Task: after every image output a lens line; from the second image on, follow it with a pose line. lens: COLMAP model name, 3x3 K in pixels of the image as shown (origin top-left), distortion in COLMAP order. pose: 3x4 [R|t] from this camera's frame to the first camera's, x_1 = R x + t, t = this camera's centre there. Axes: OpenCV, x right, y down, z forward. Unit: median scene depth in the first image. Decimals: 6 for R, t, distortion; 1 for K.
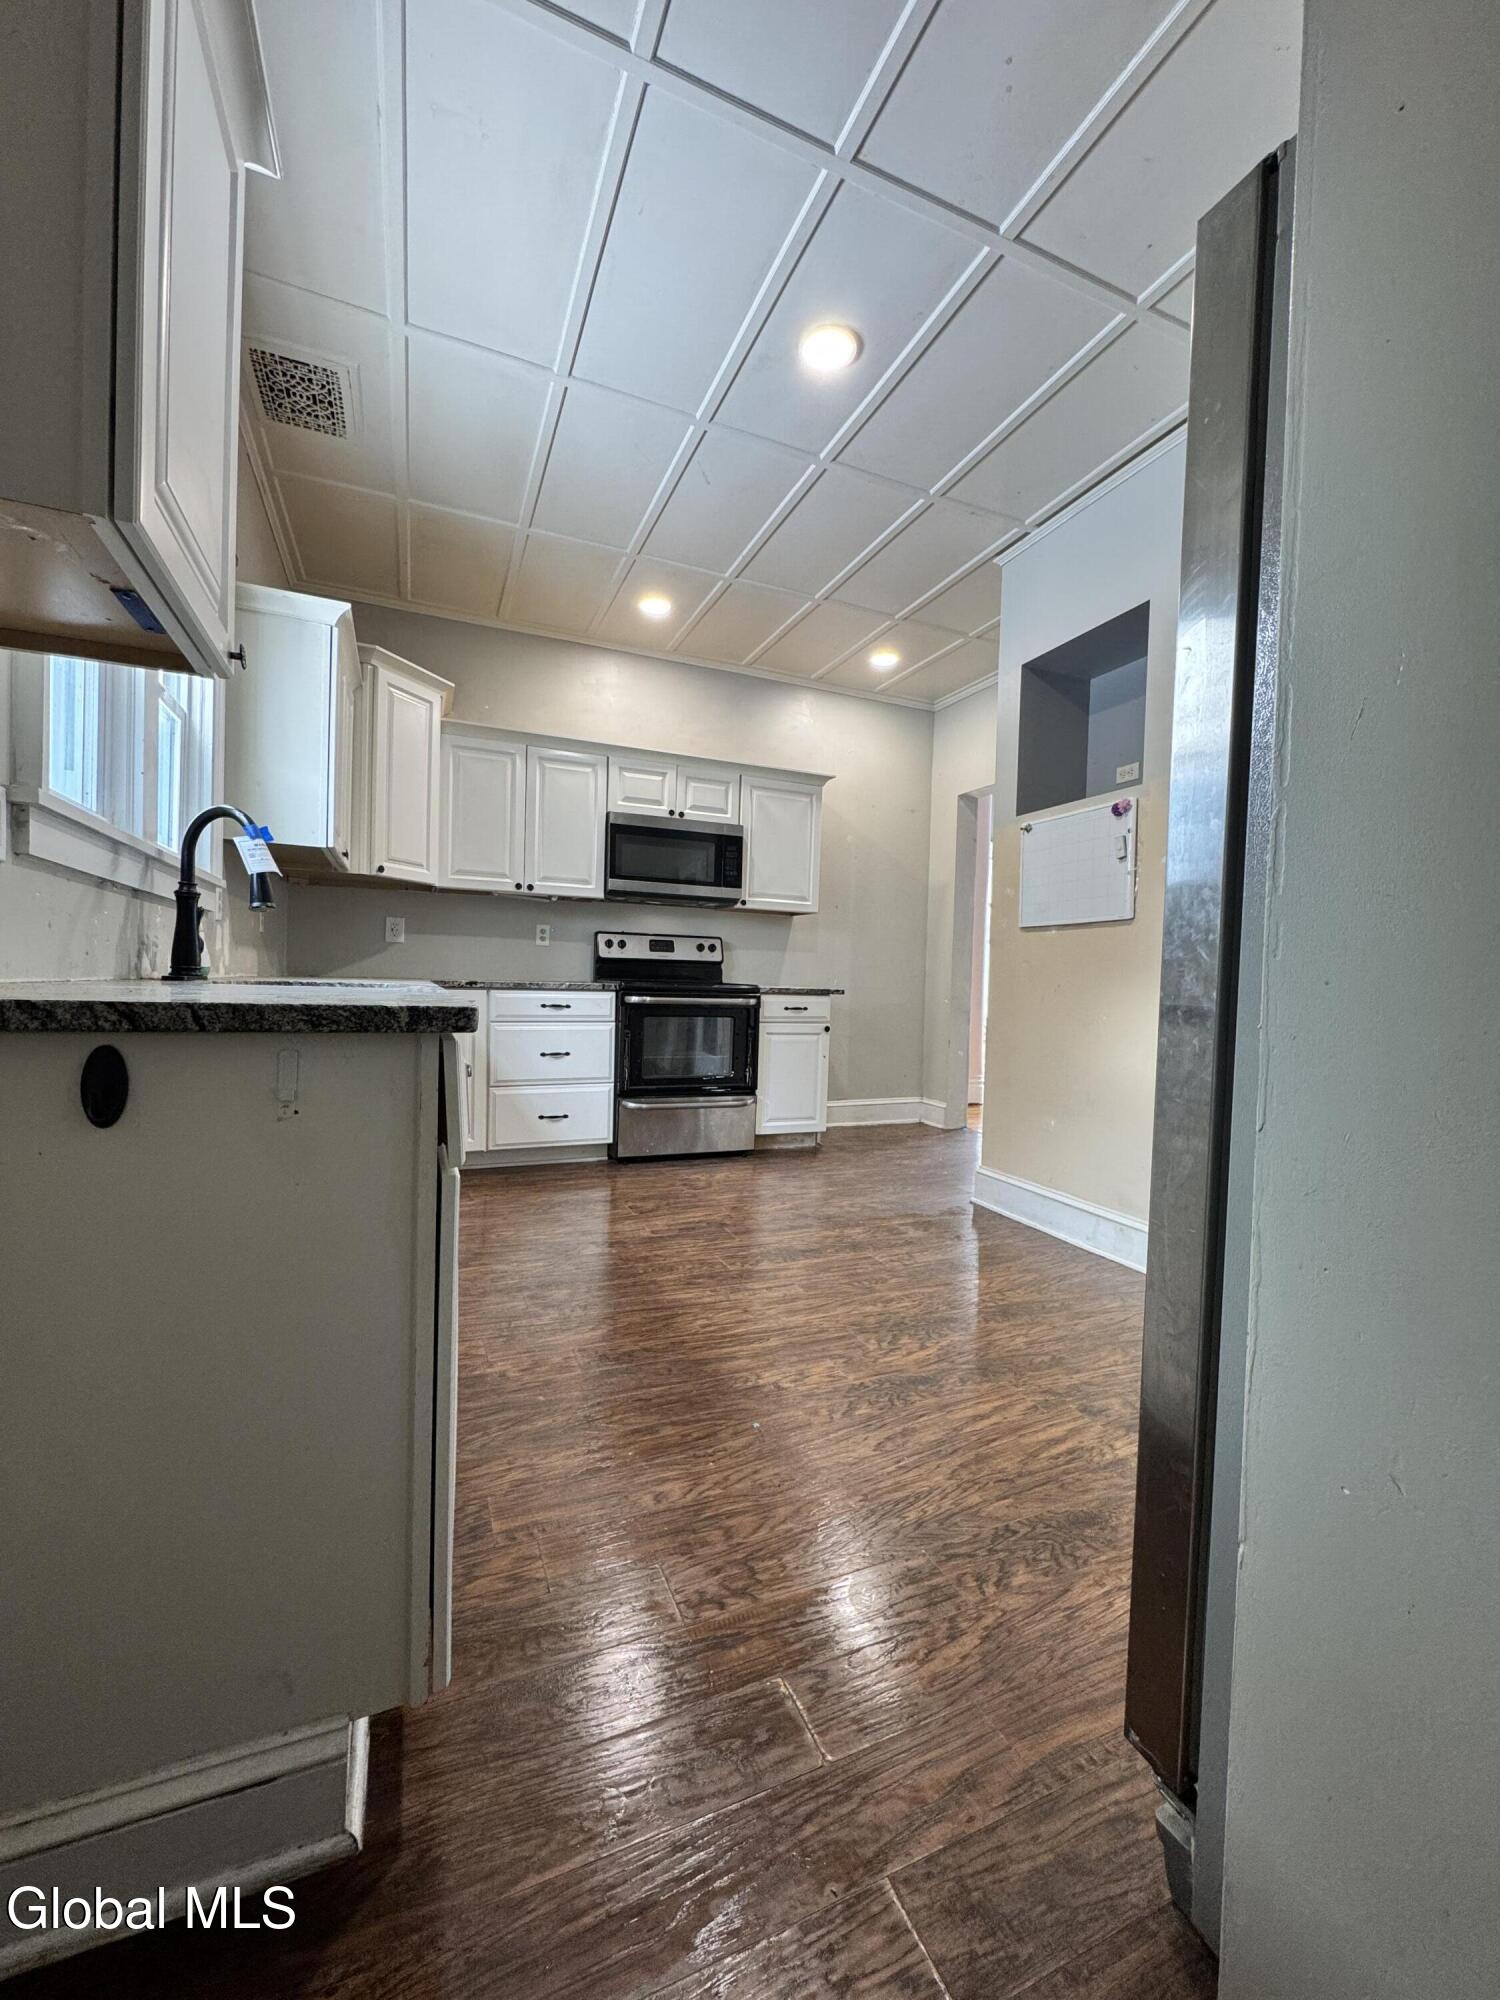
lens RADIAL K [[794.7, 0, 743.4], [0, 794.7, 1000.4], [0, 0, 1]] dist [-0.003194, -0.000188]
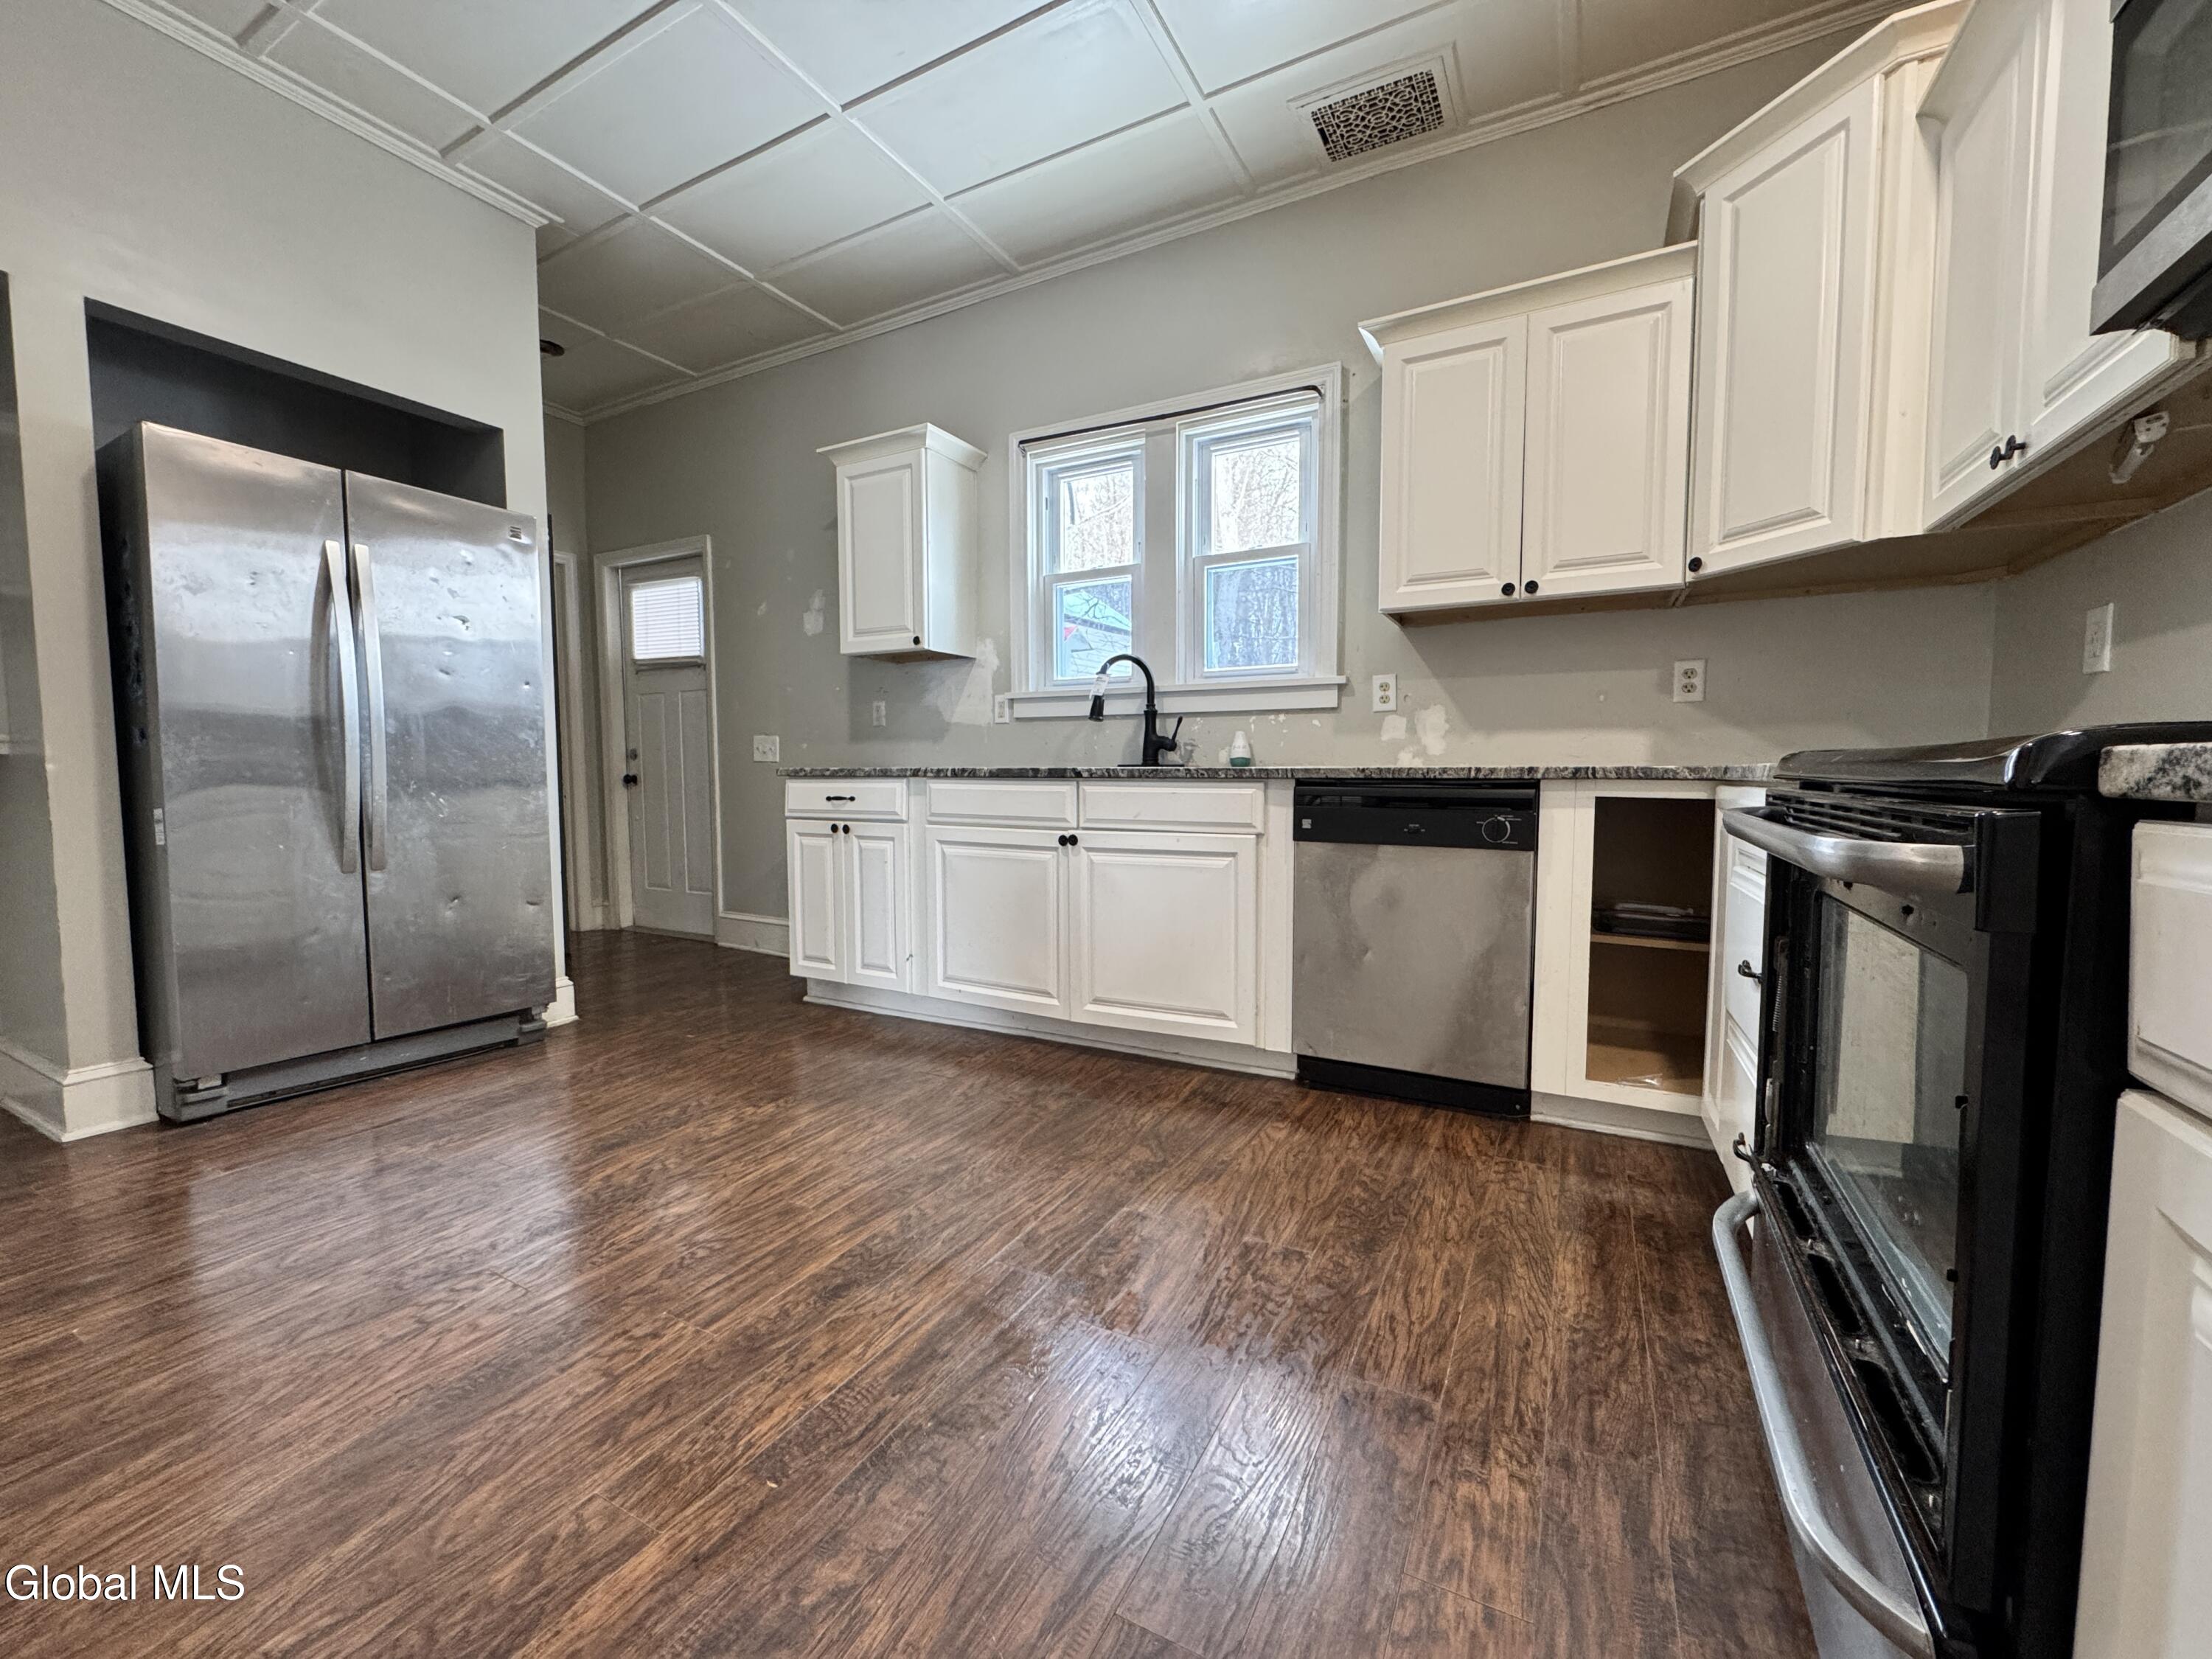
lens RADIAL K [[879.0, 0, 1107.6], [0, 879.0, 827.3], [0, 0, 1]] dist [-0.003194, -0.000188]
pose [[-0.776320, 0.011682, -0.630231, 0.244476], [-0.036793, 0.997284, 0.063807, -0.009331], [0.629264, 0.072723, -0.773782, 1.251936]]
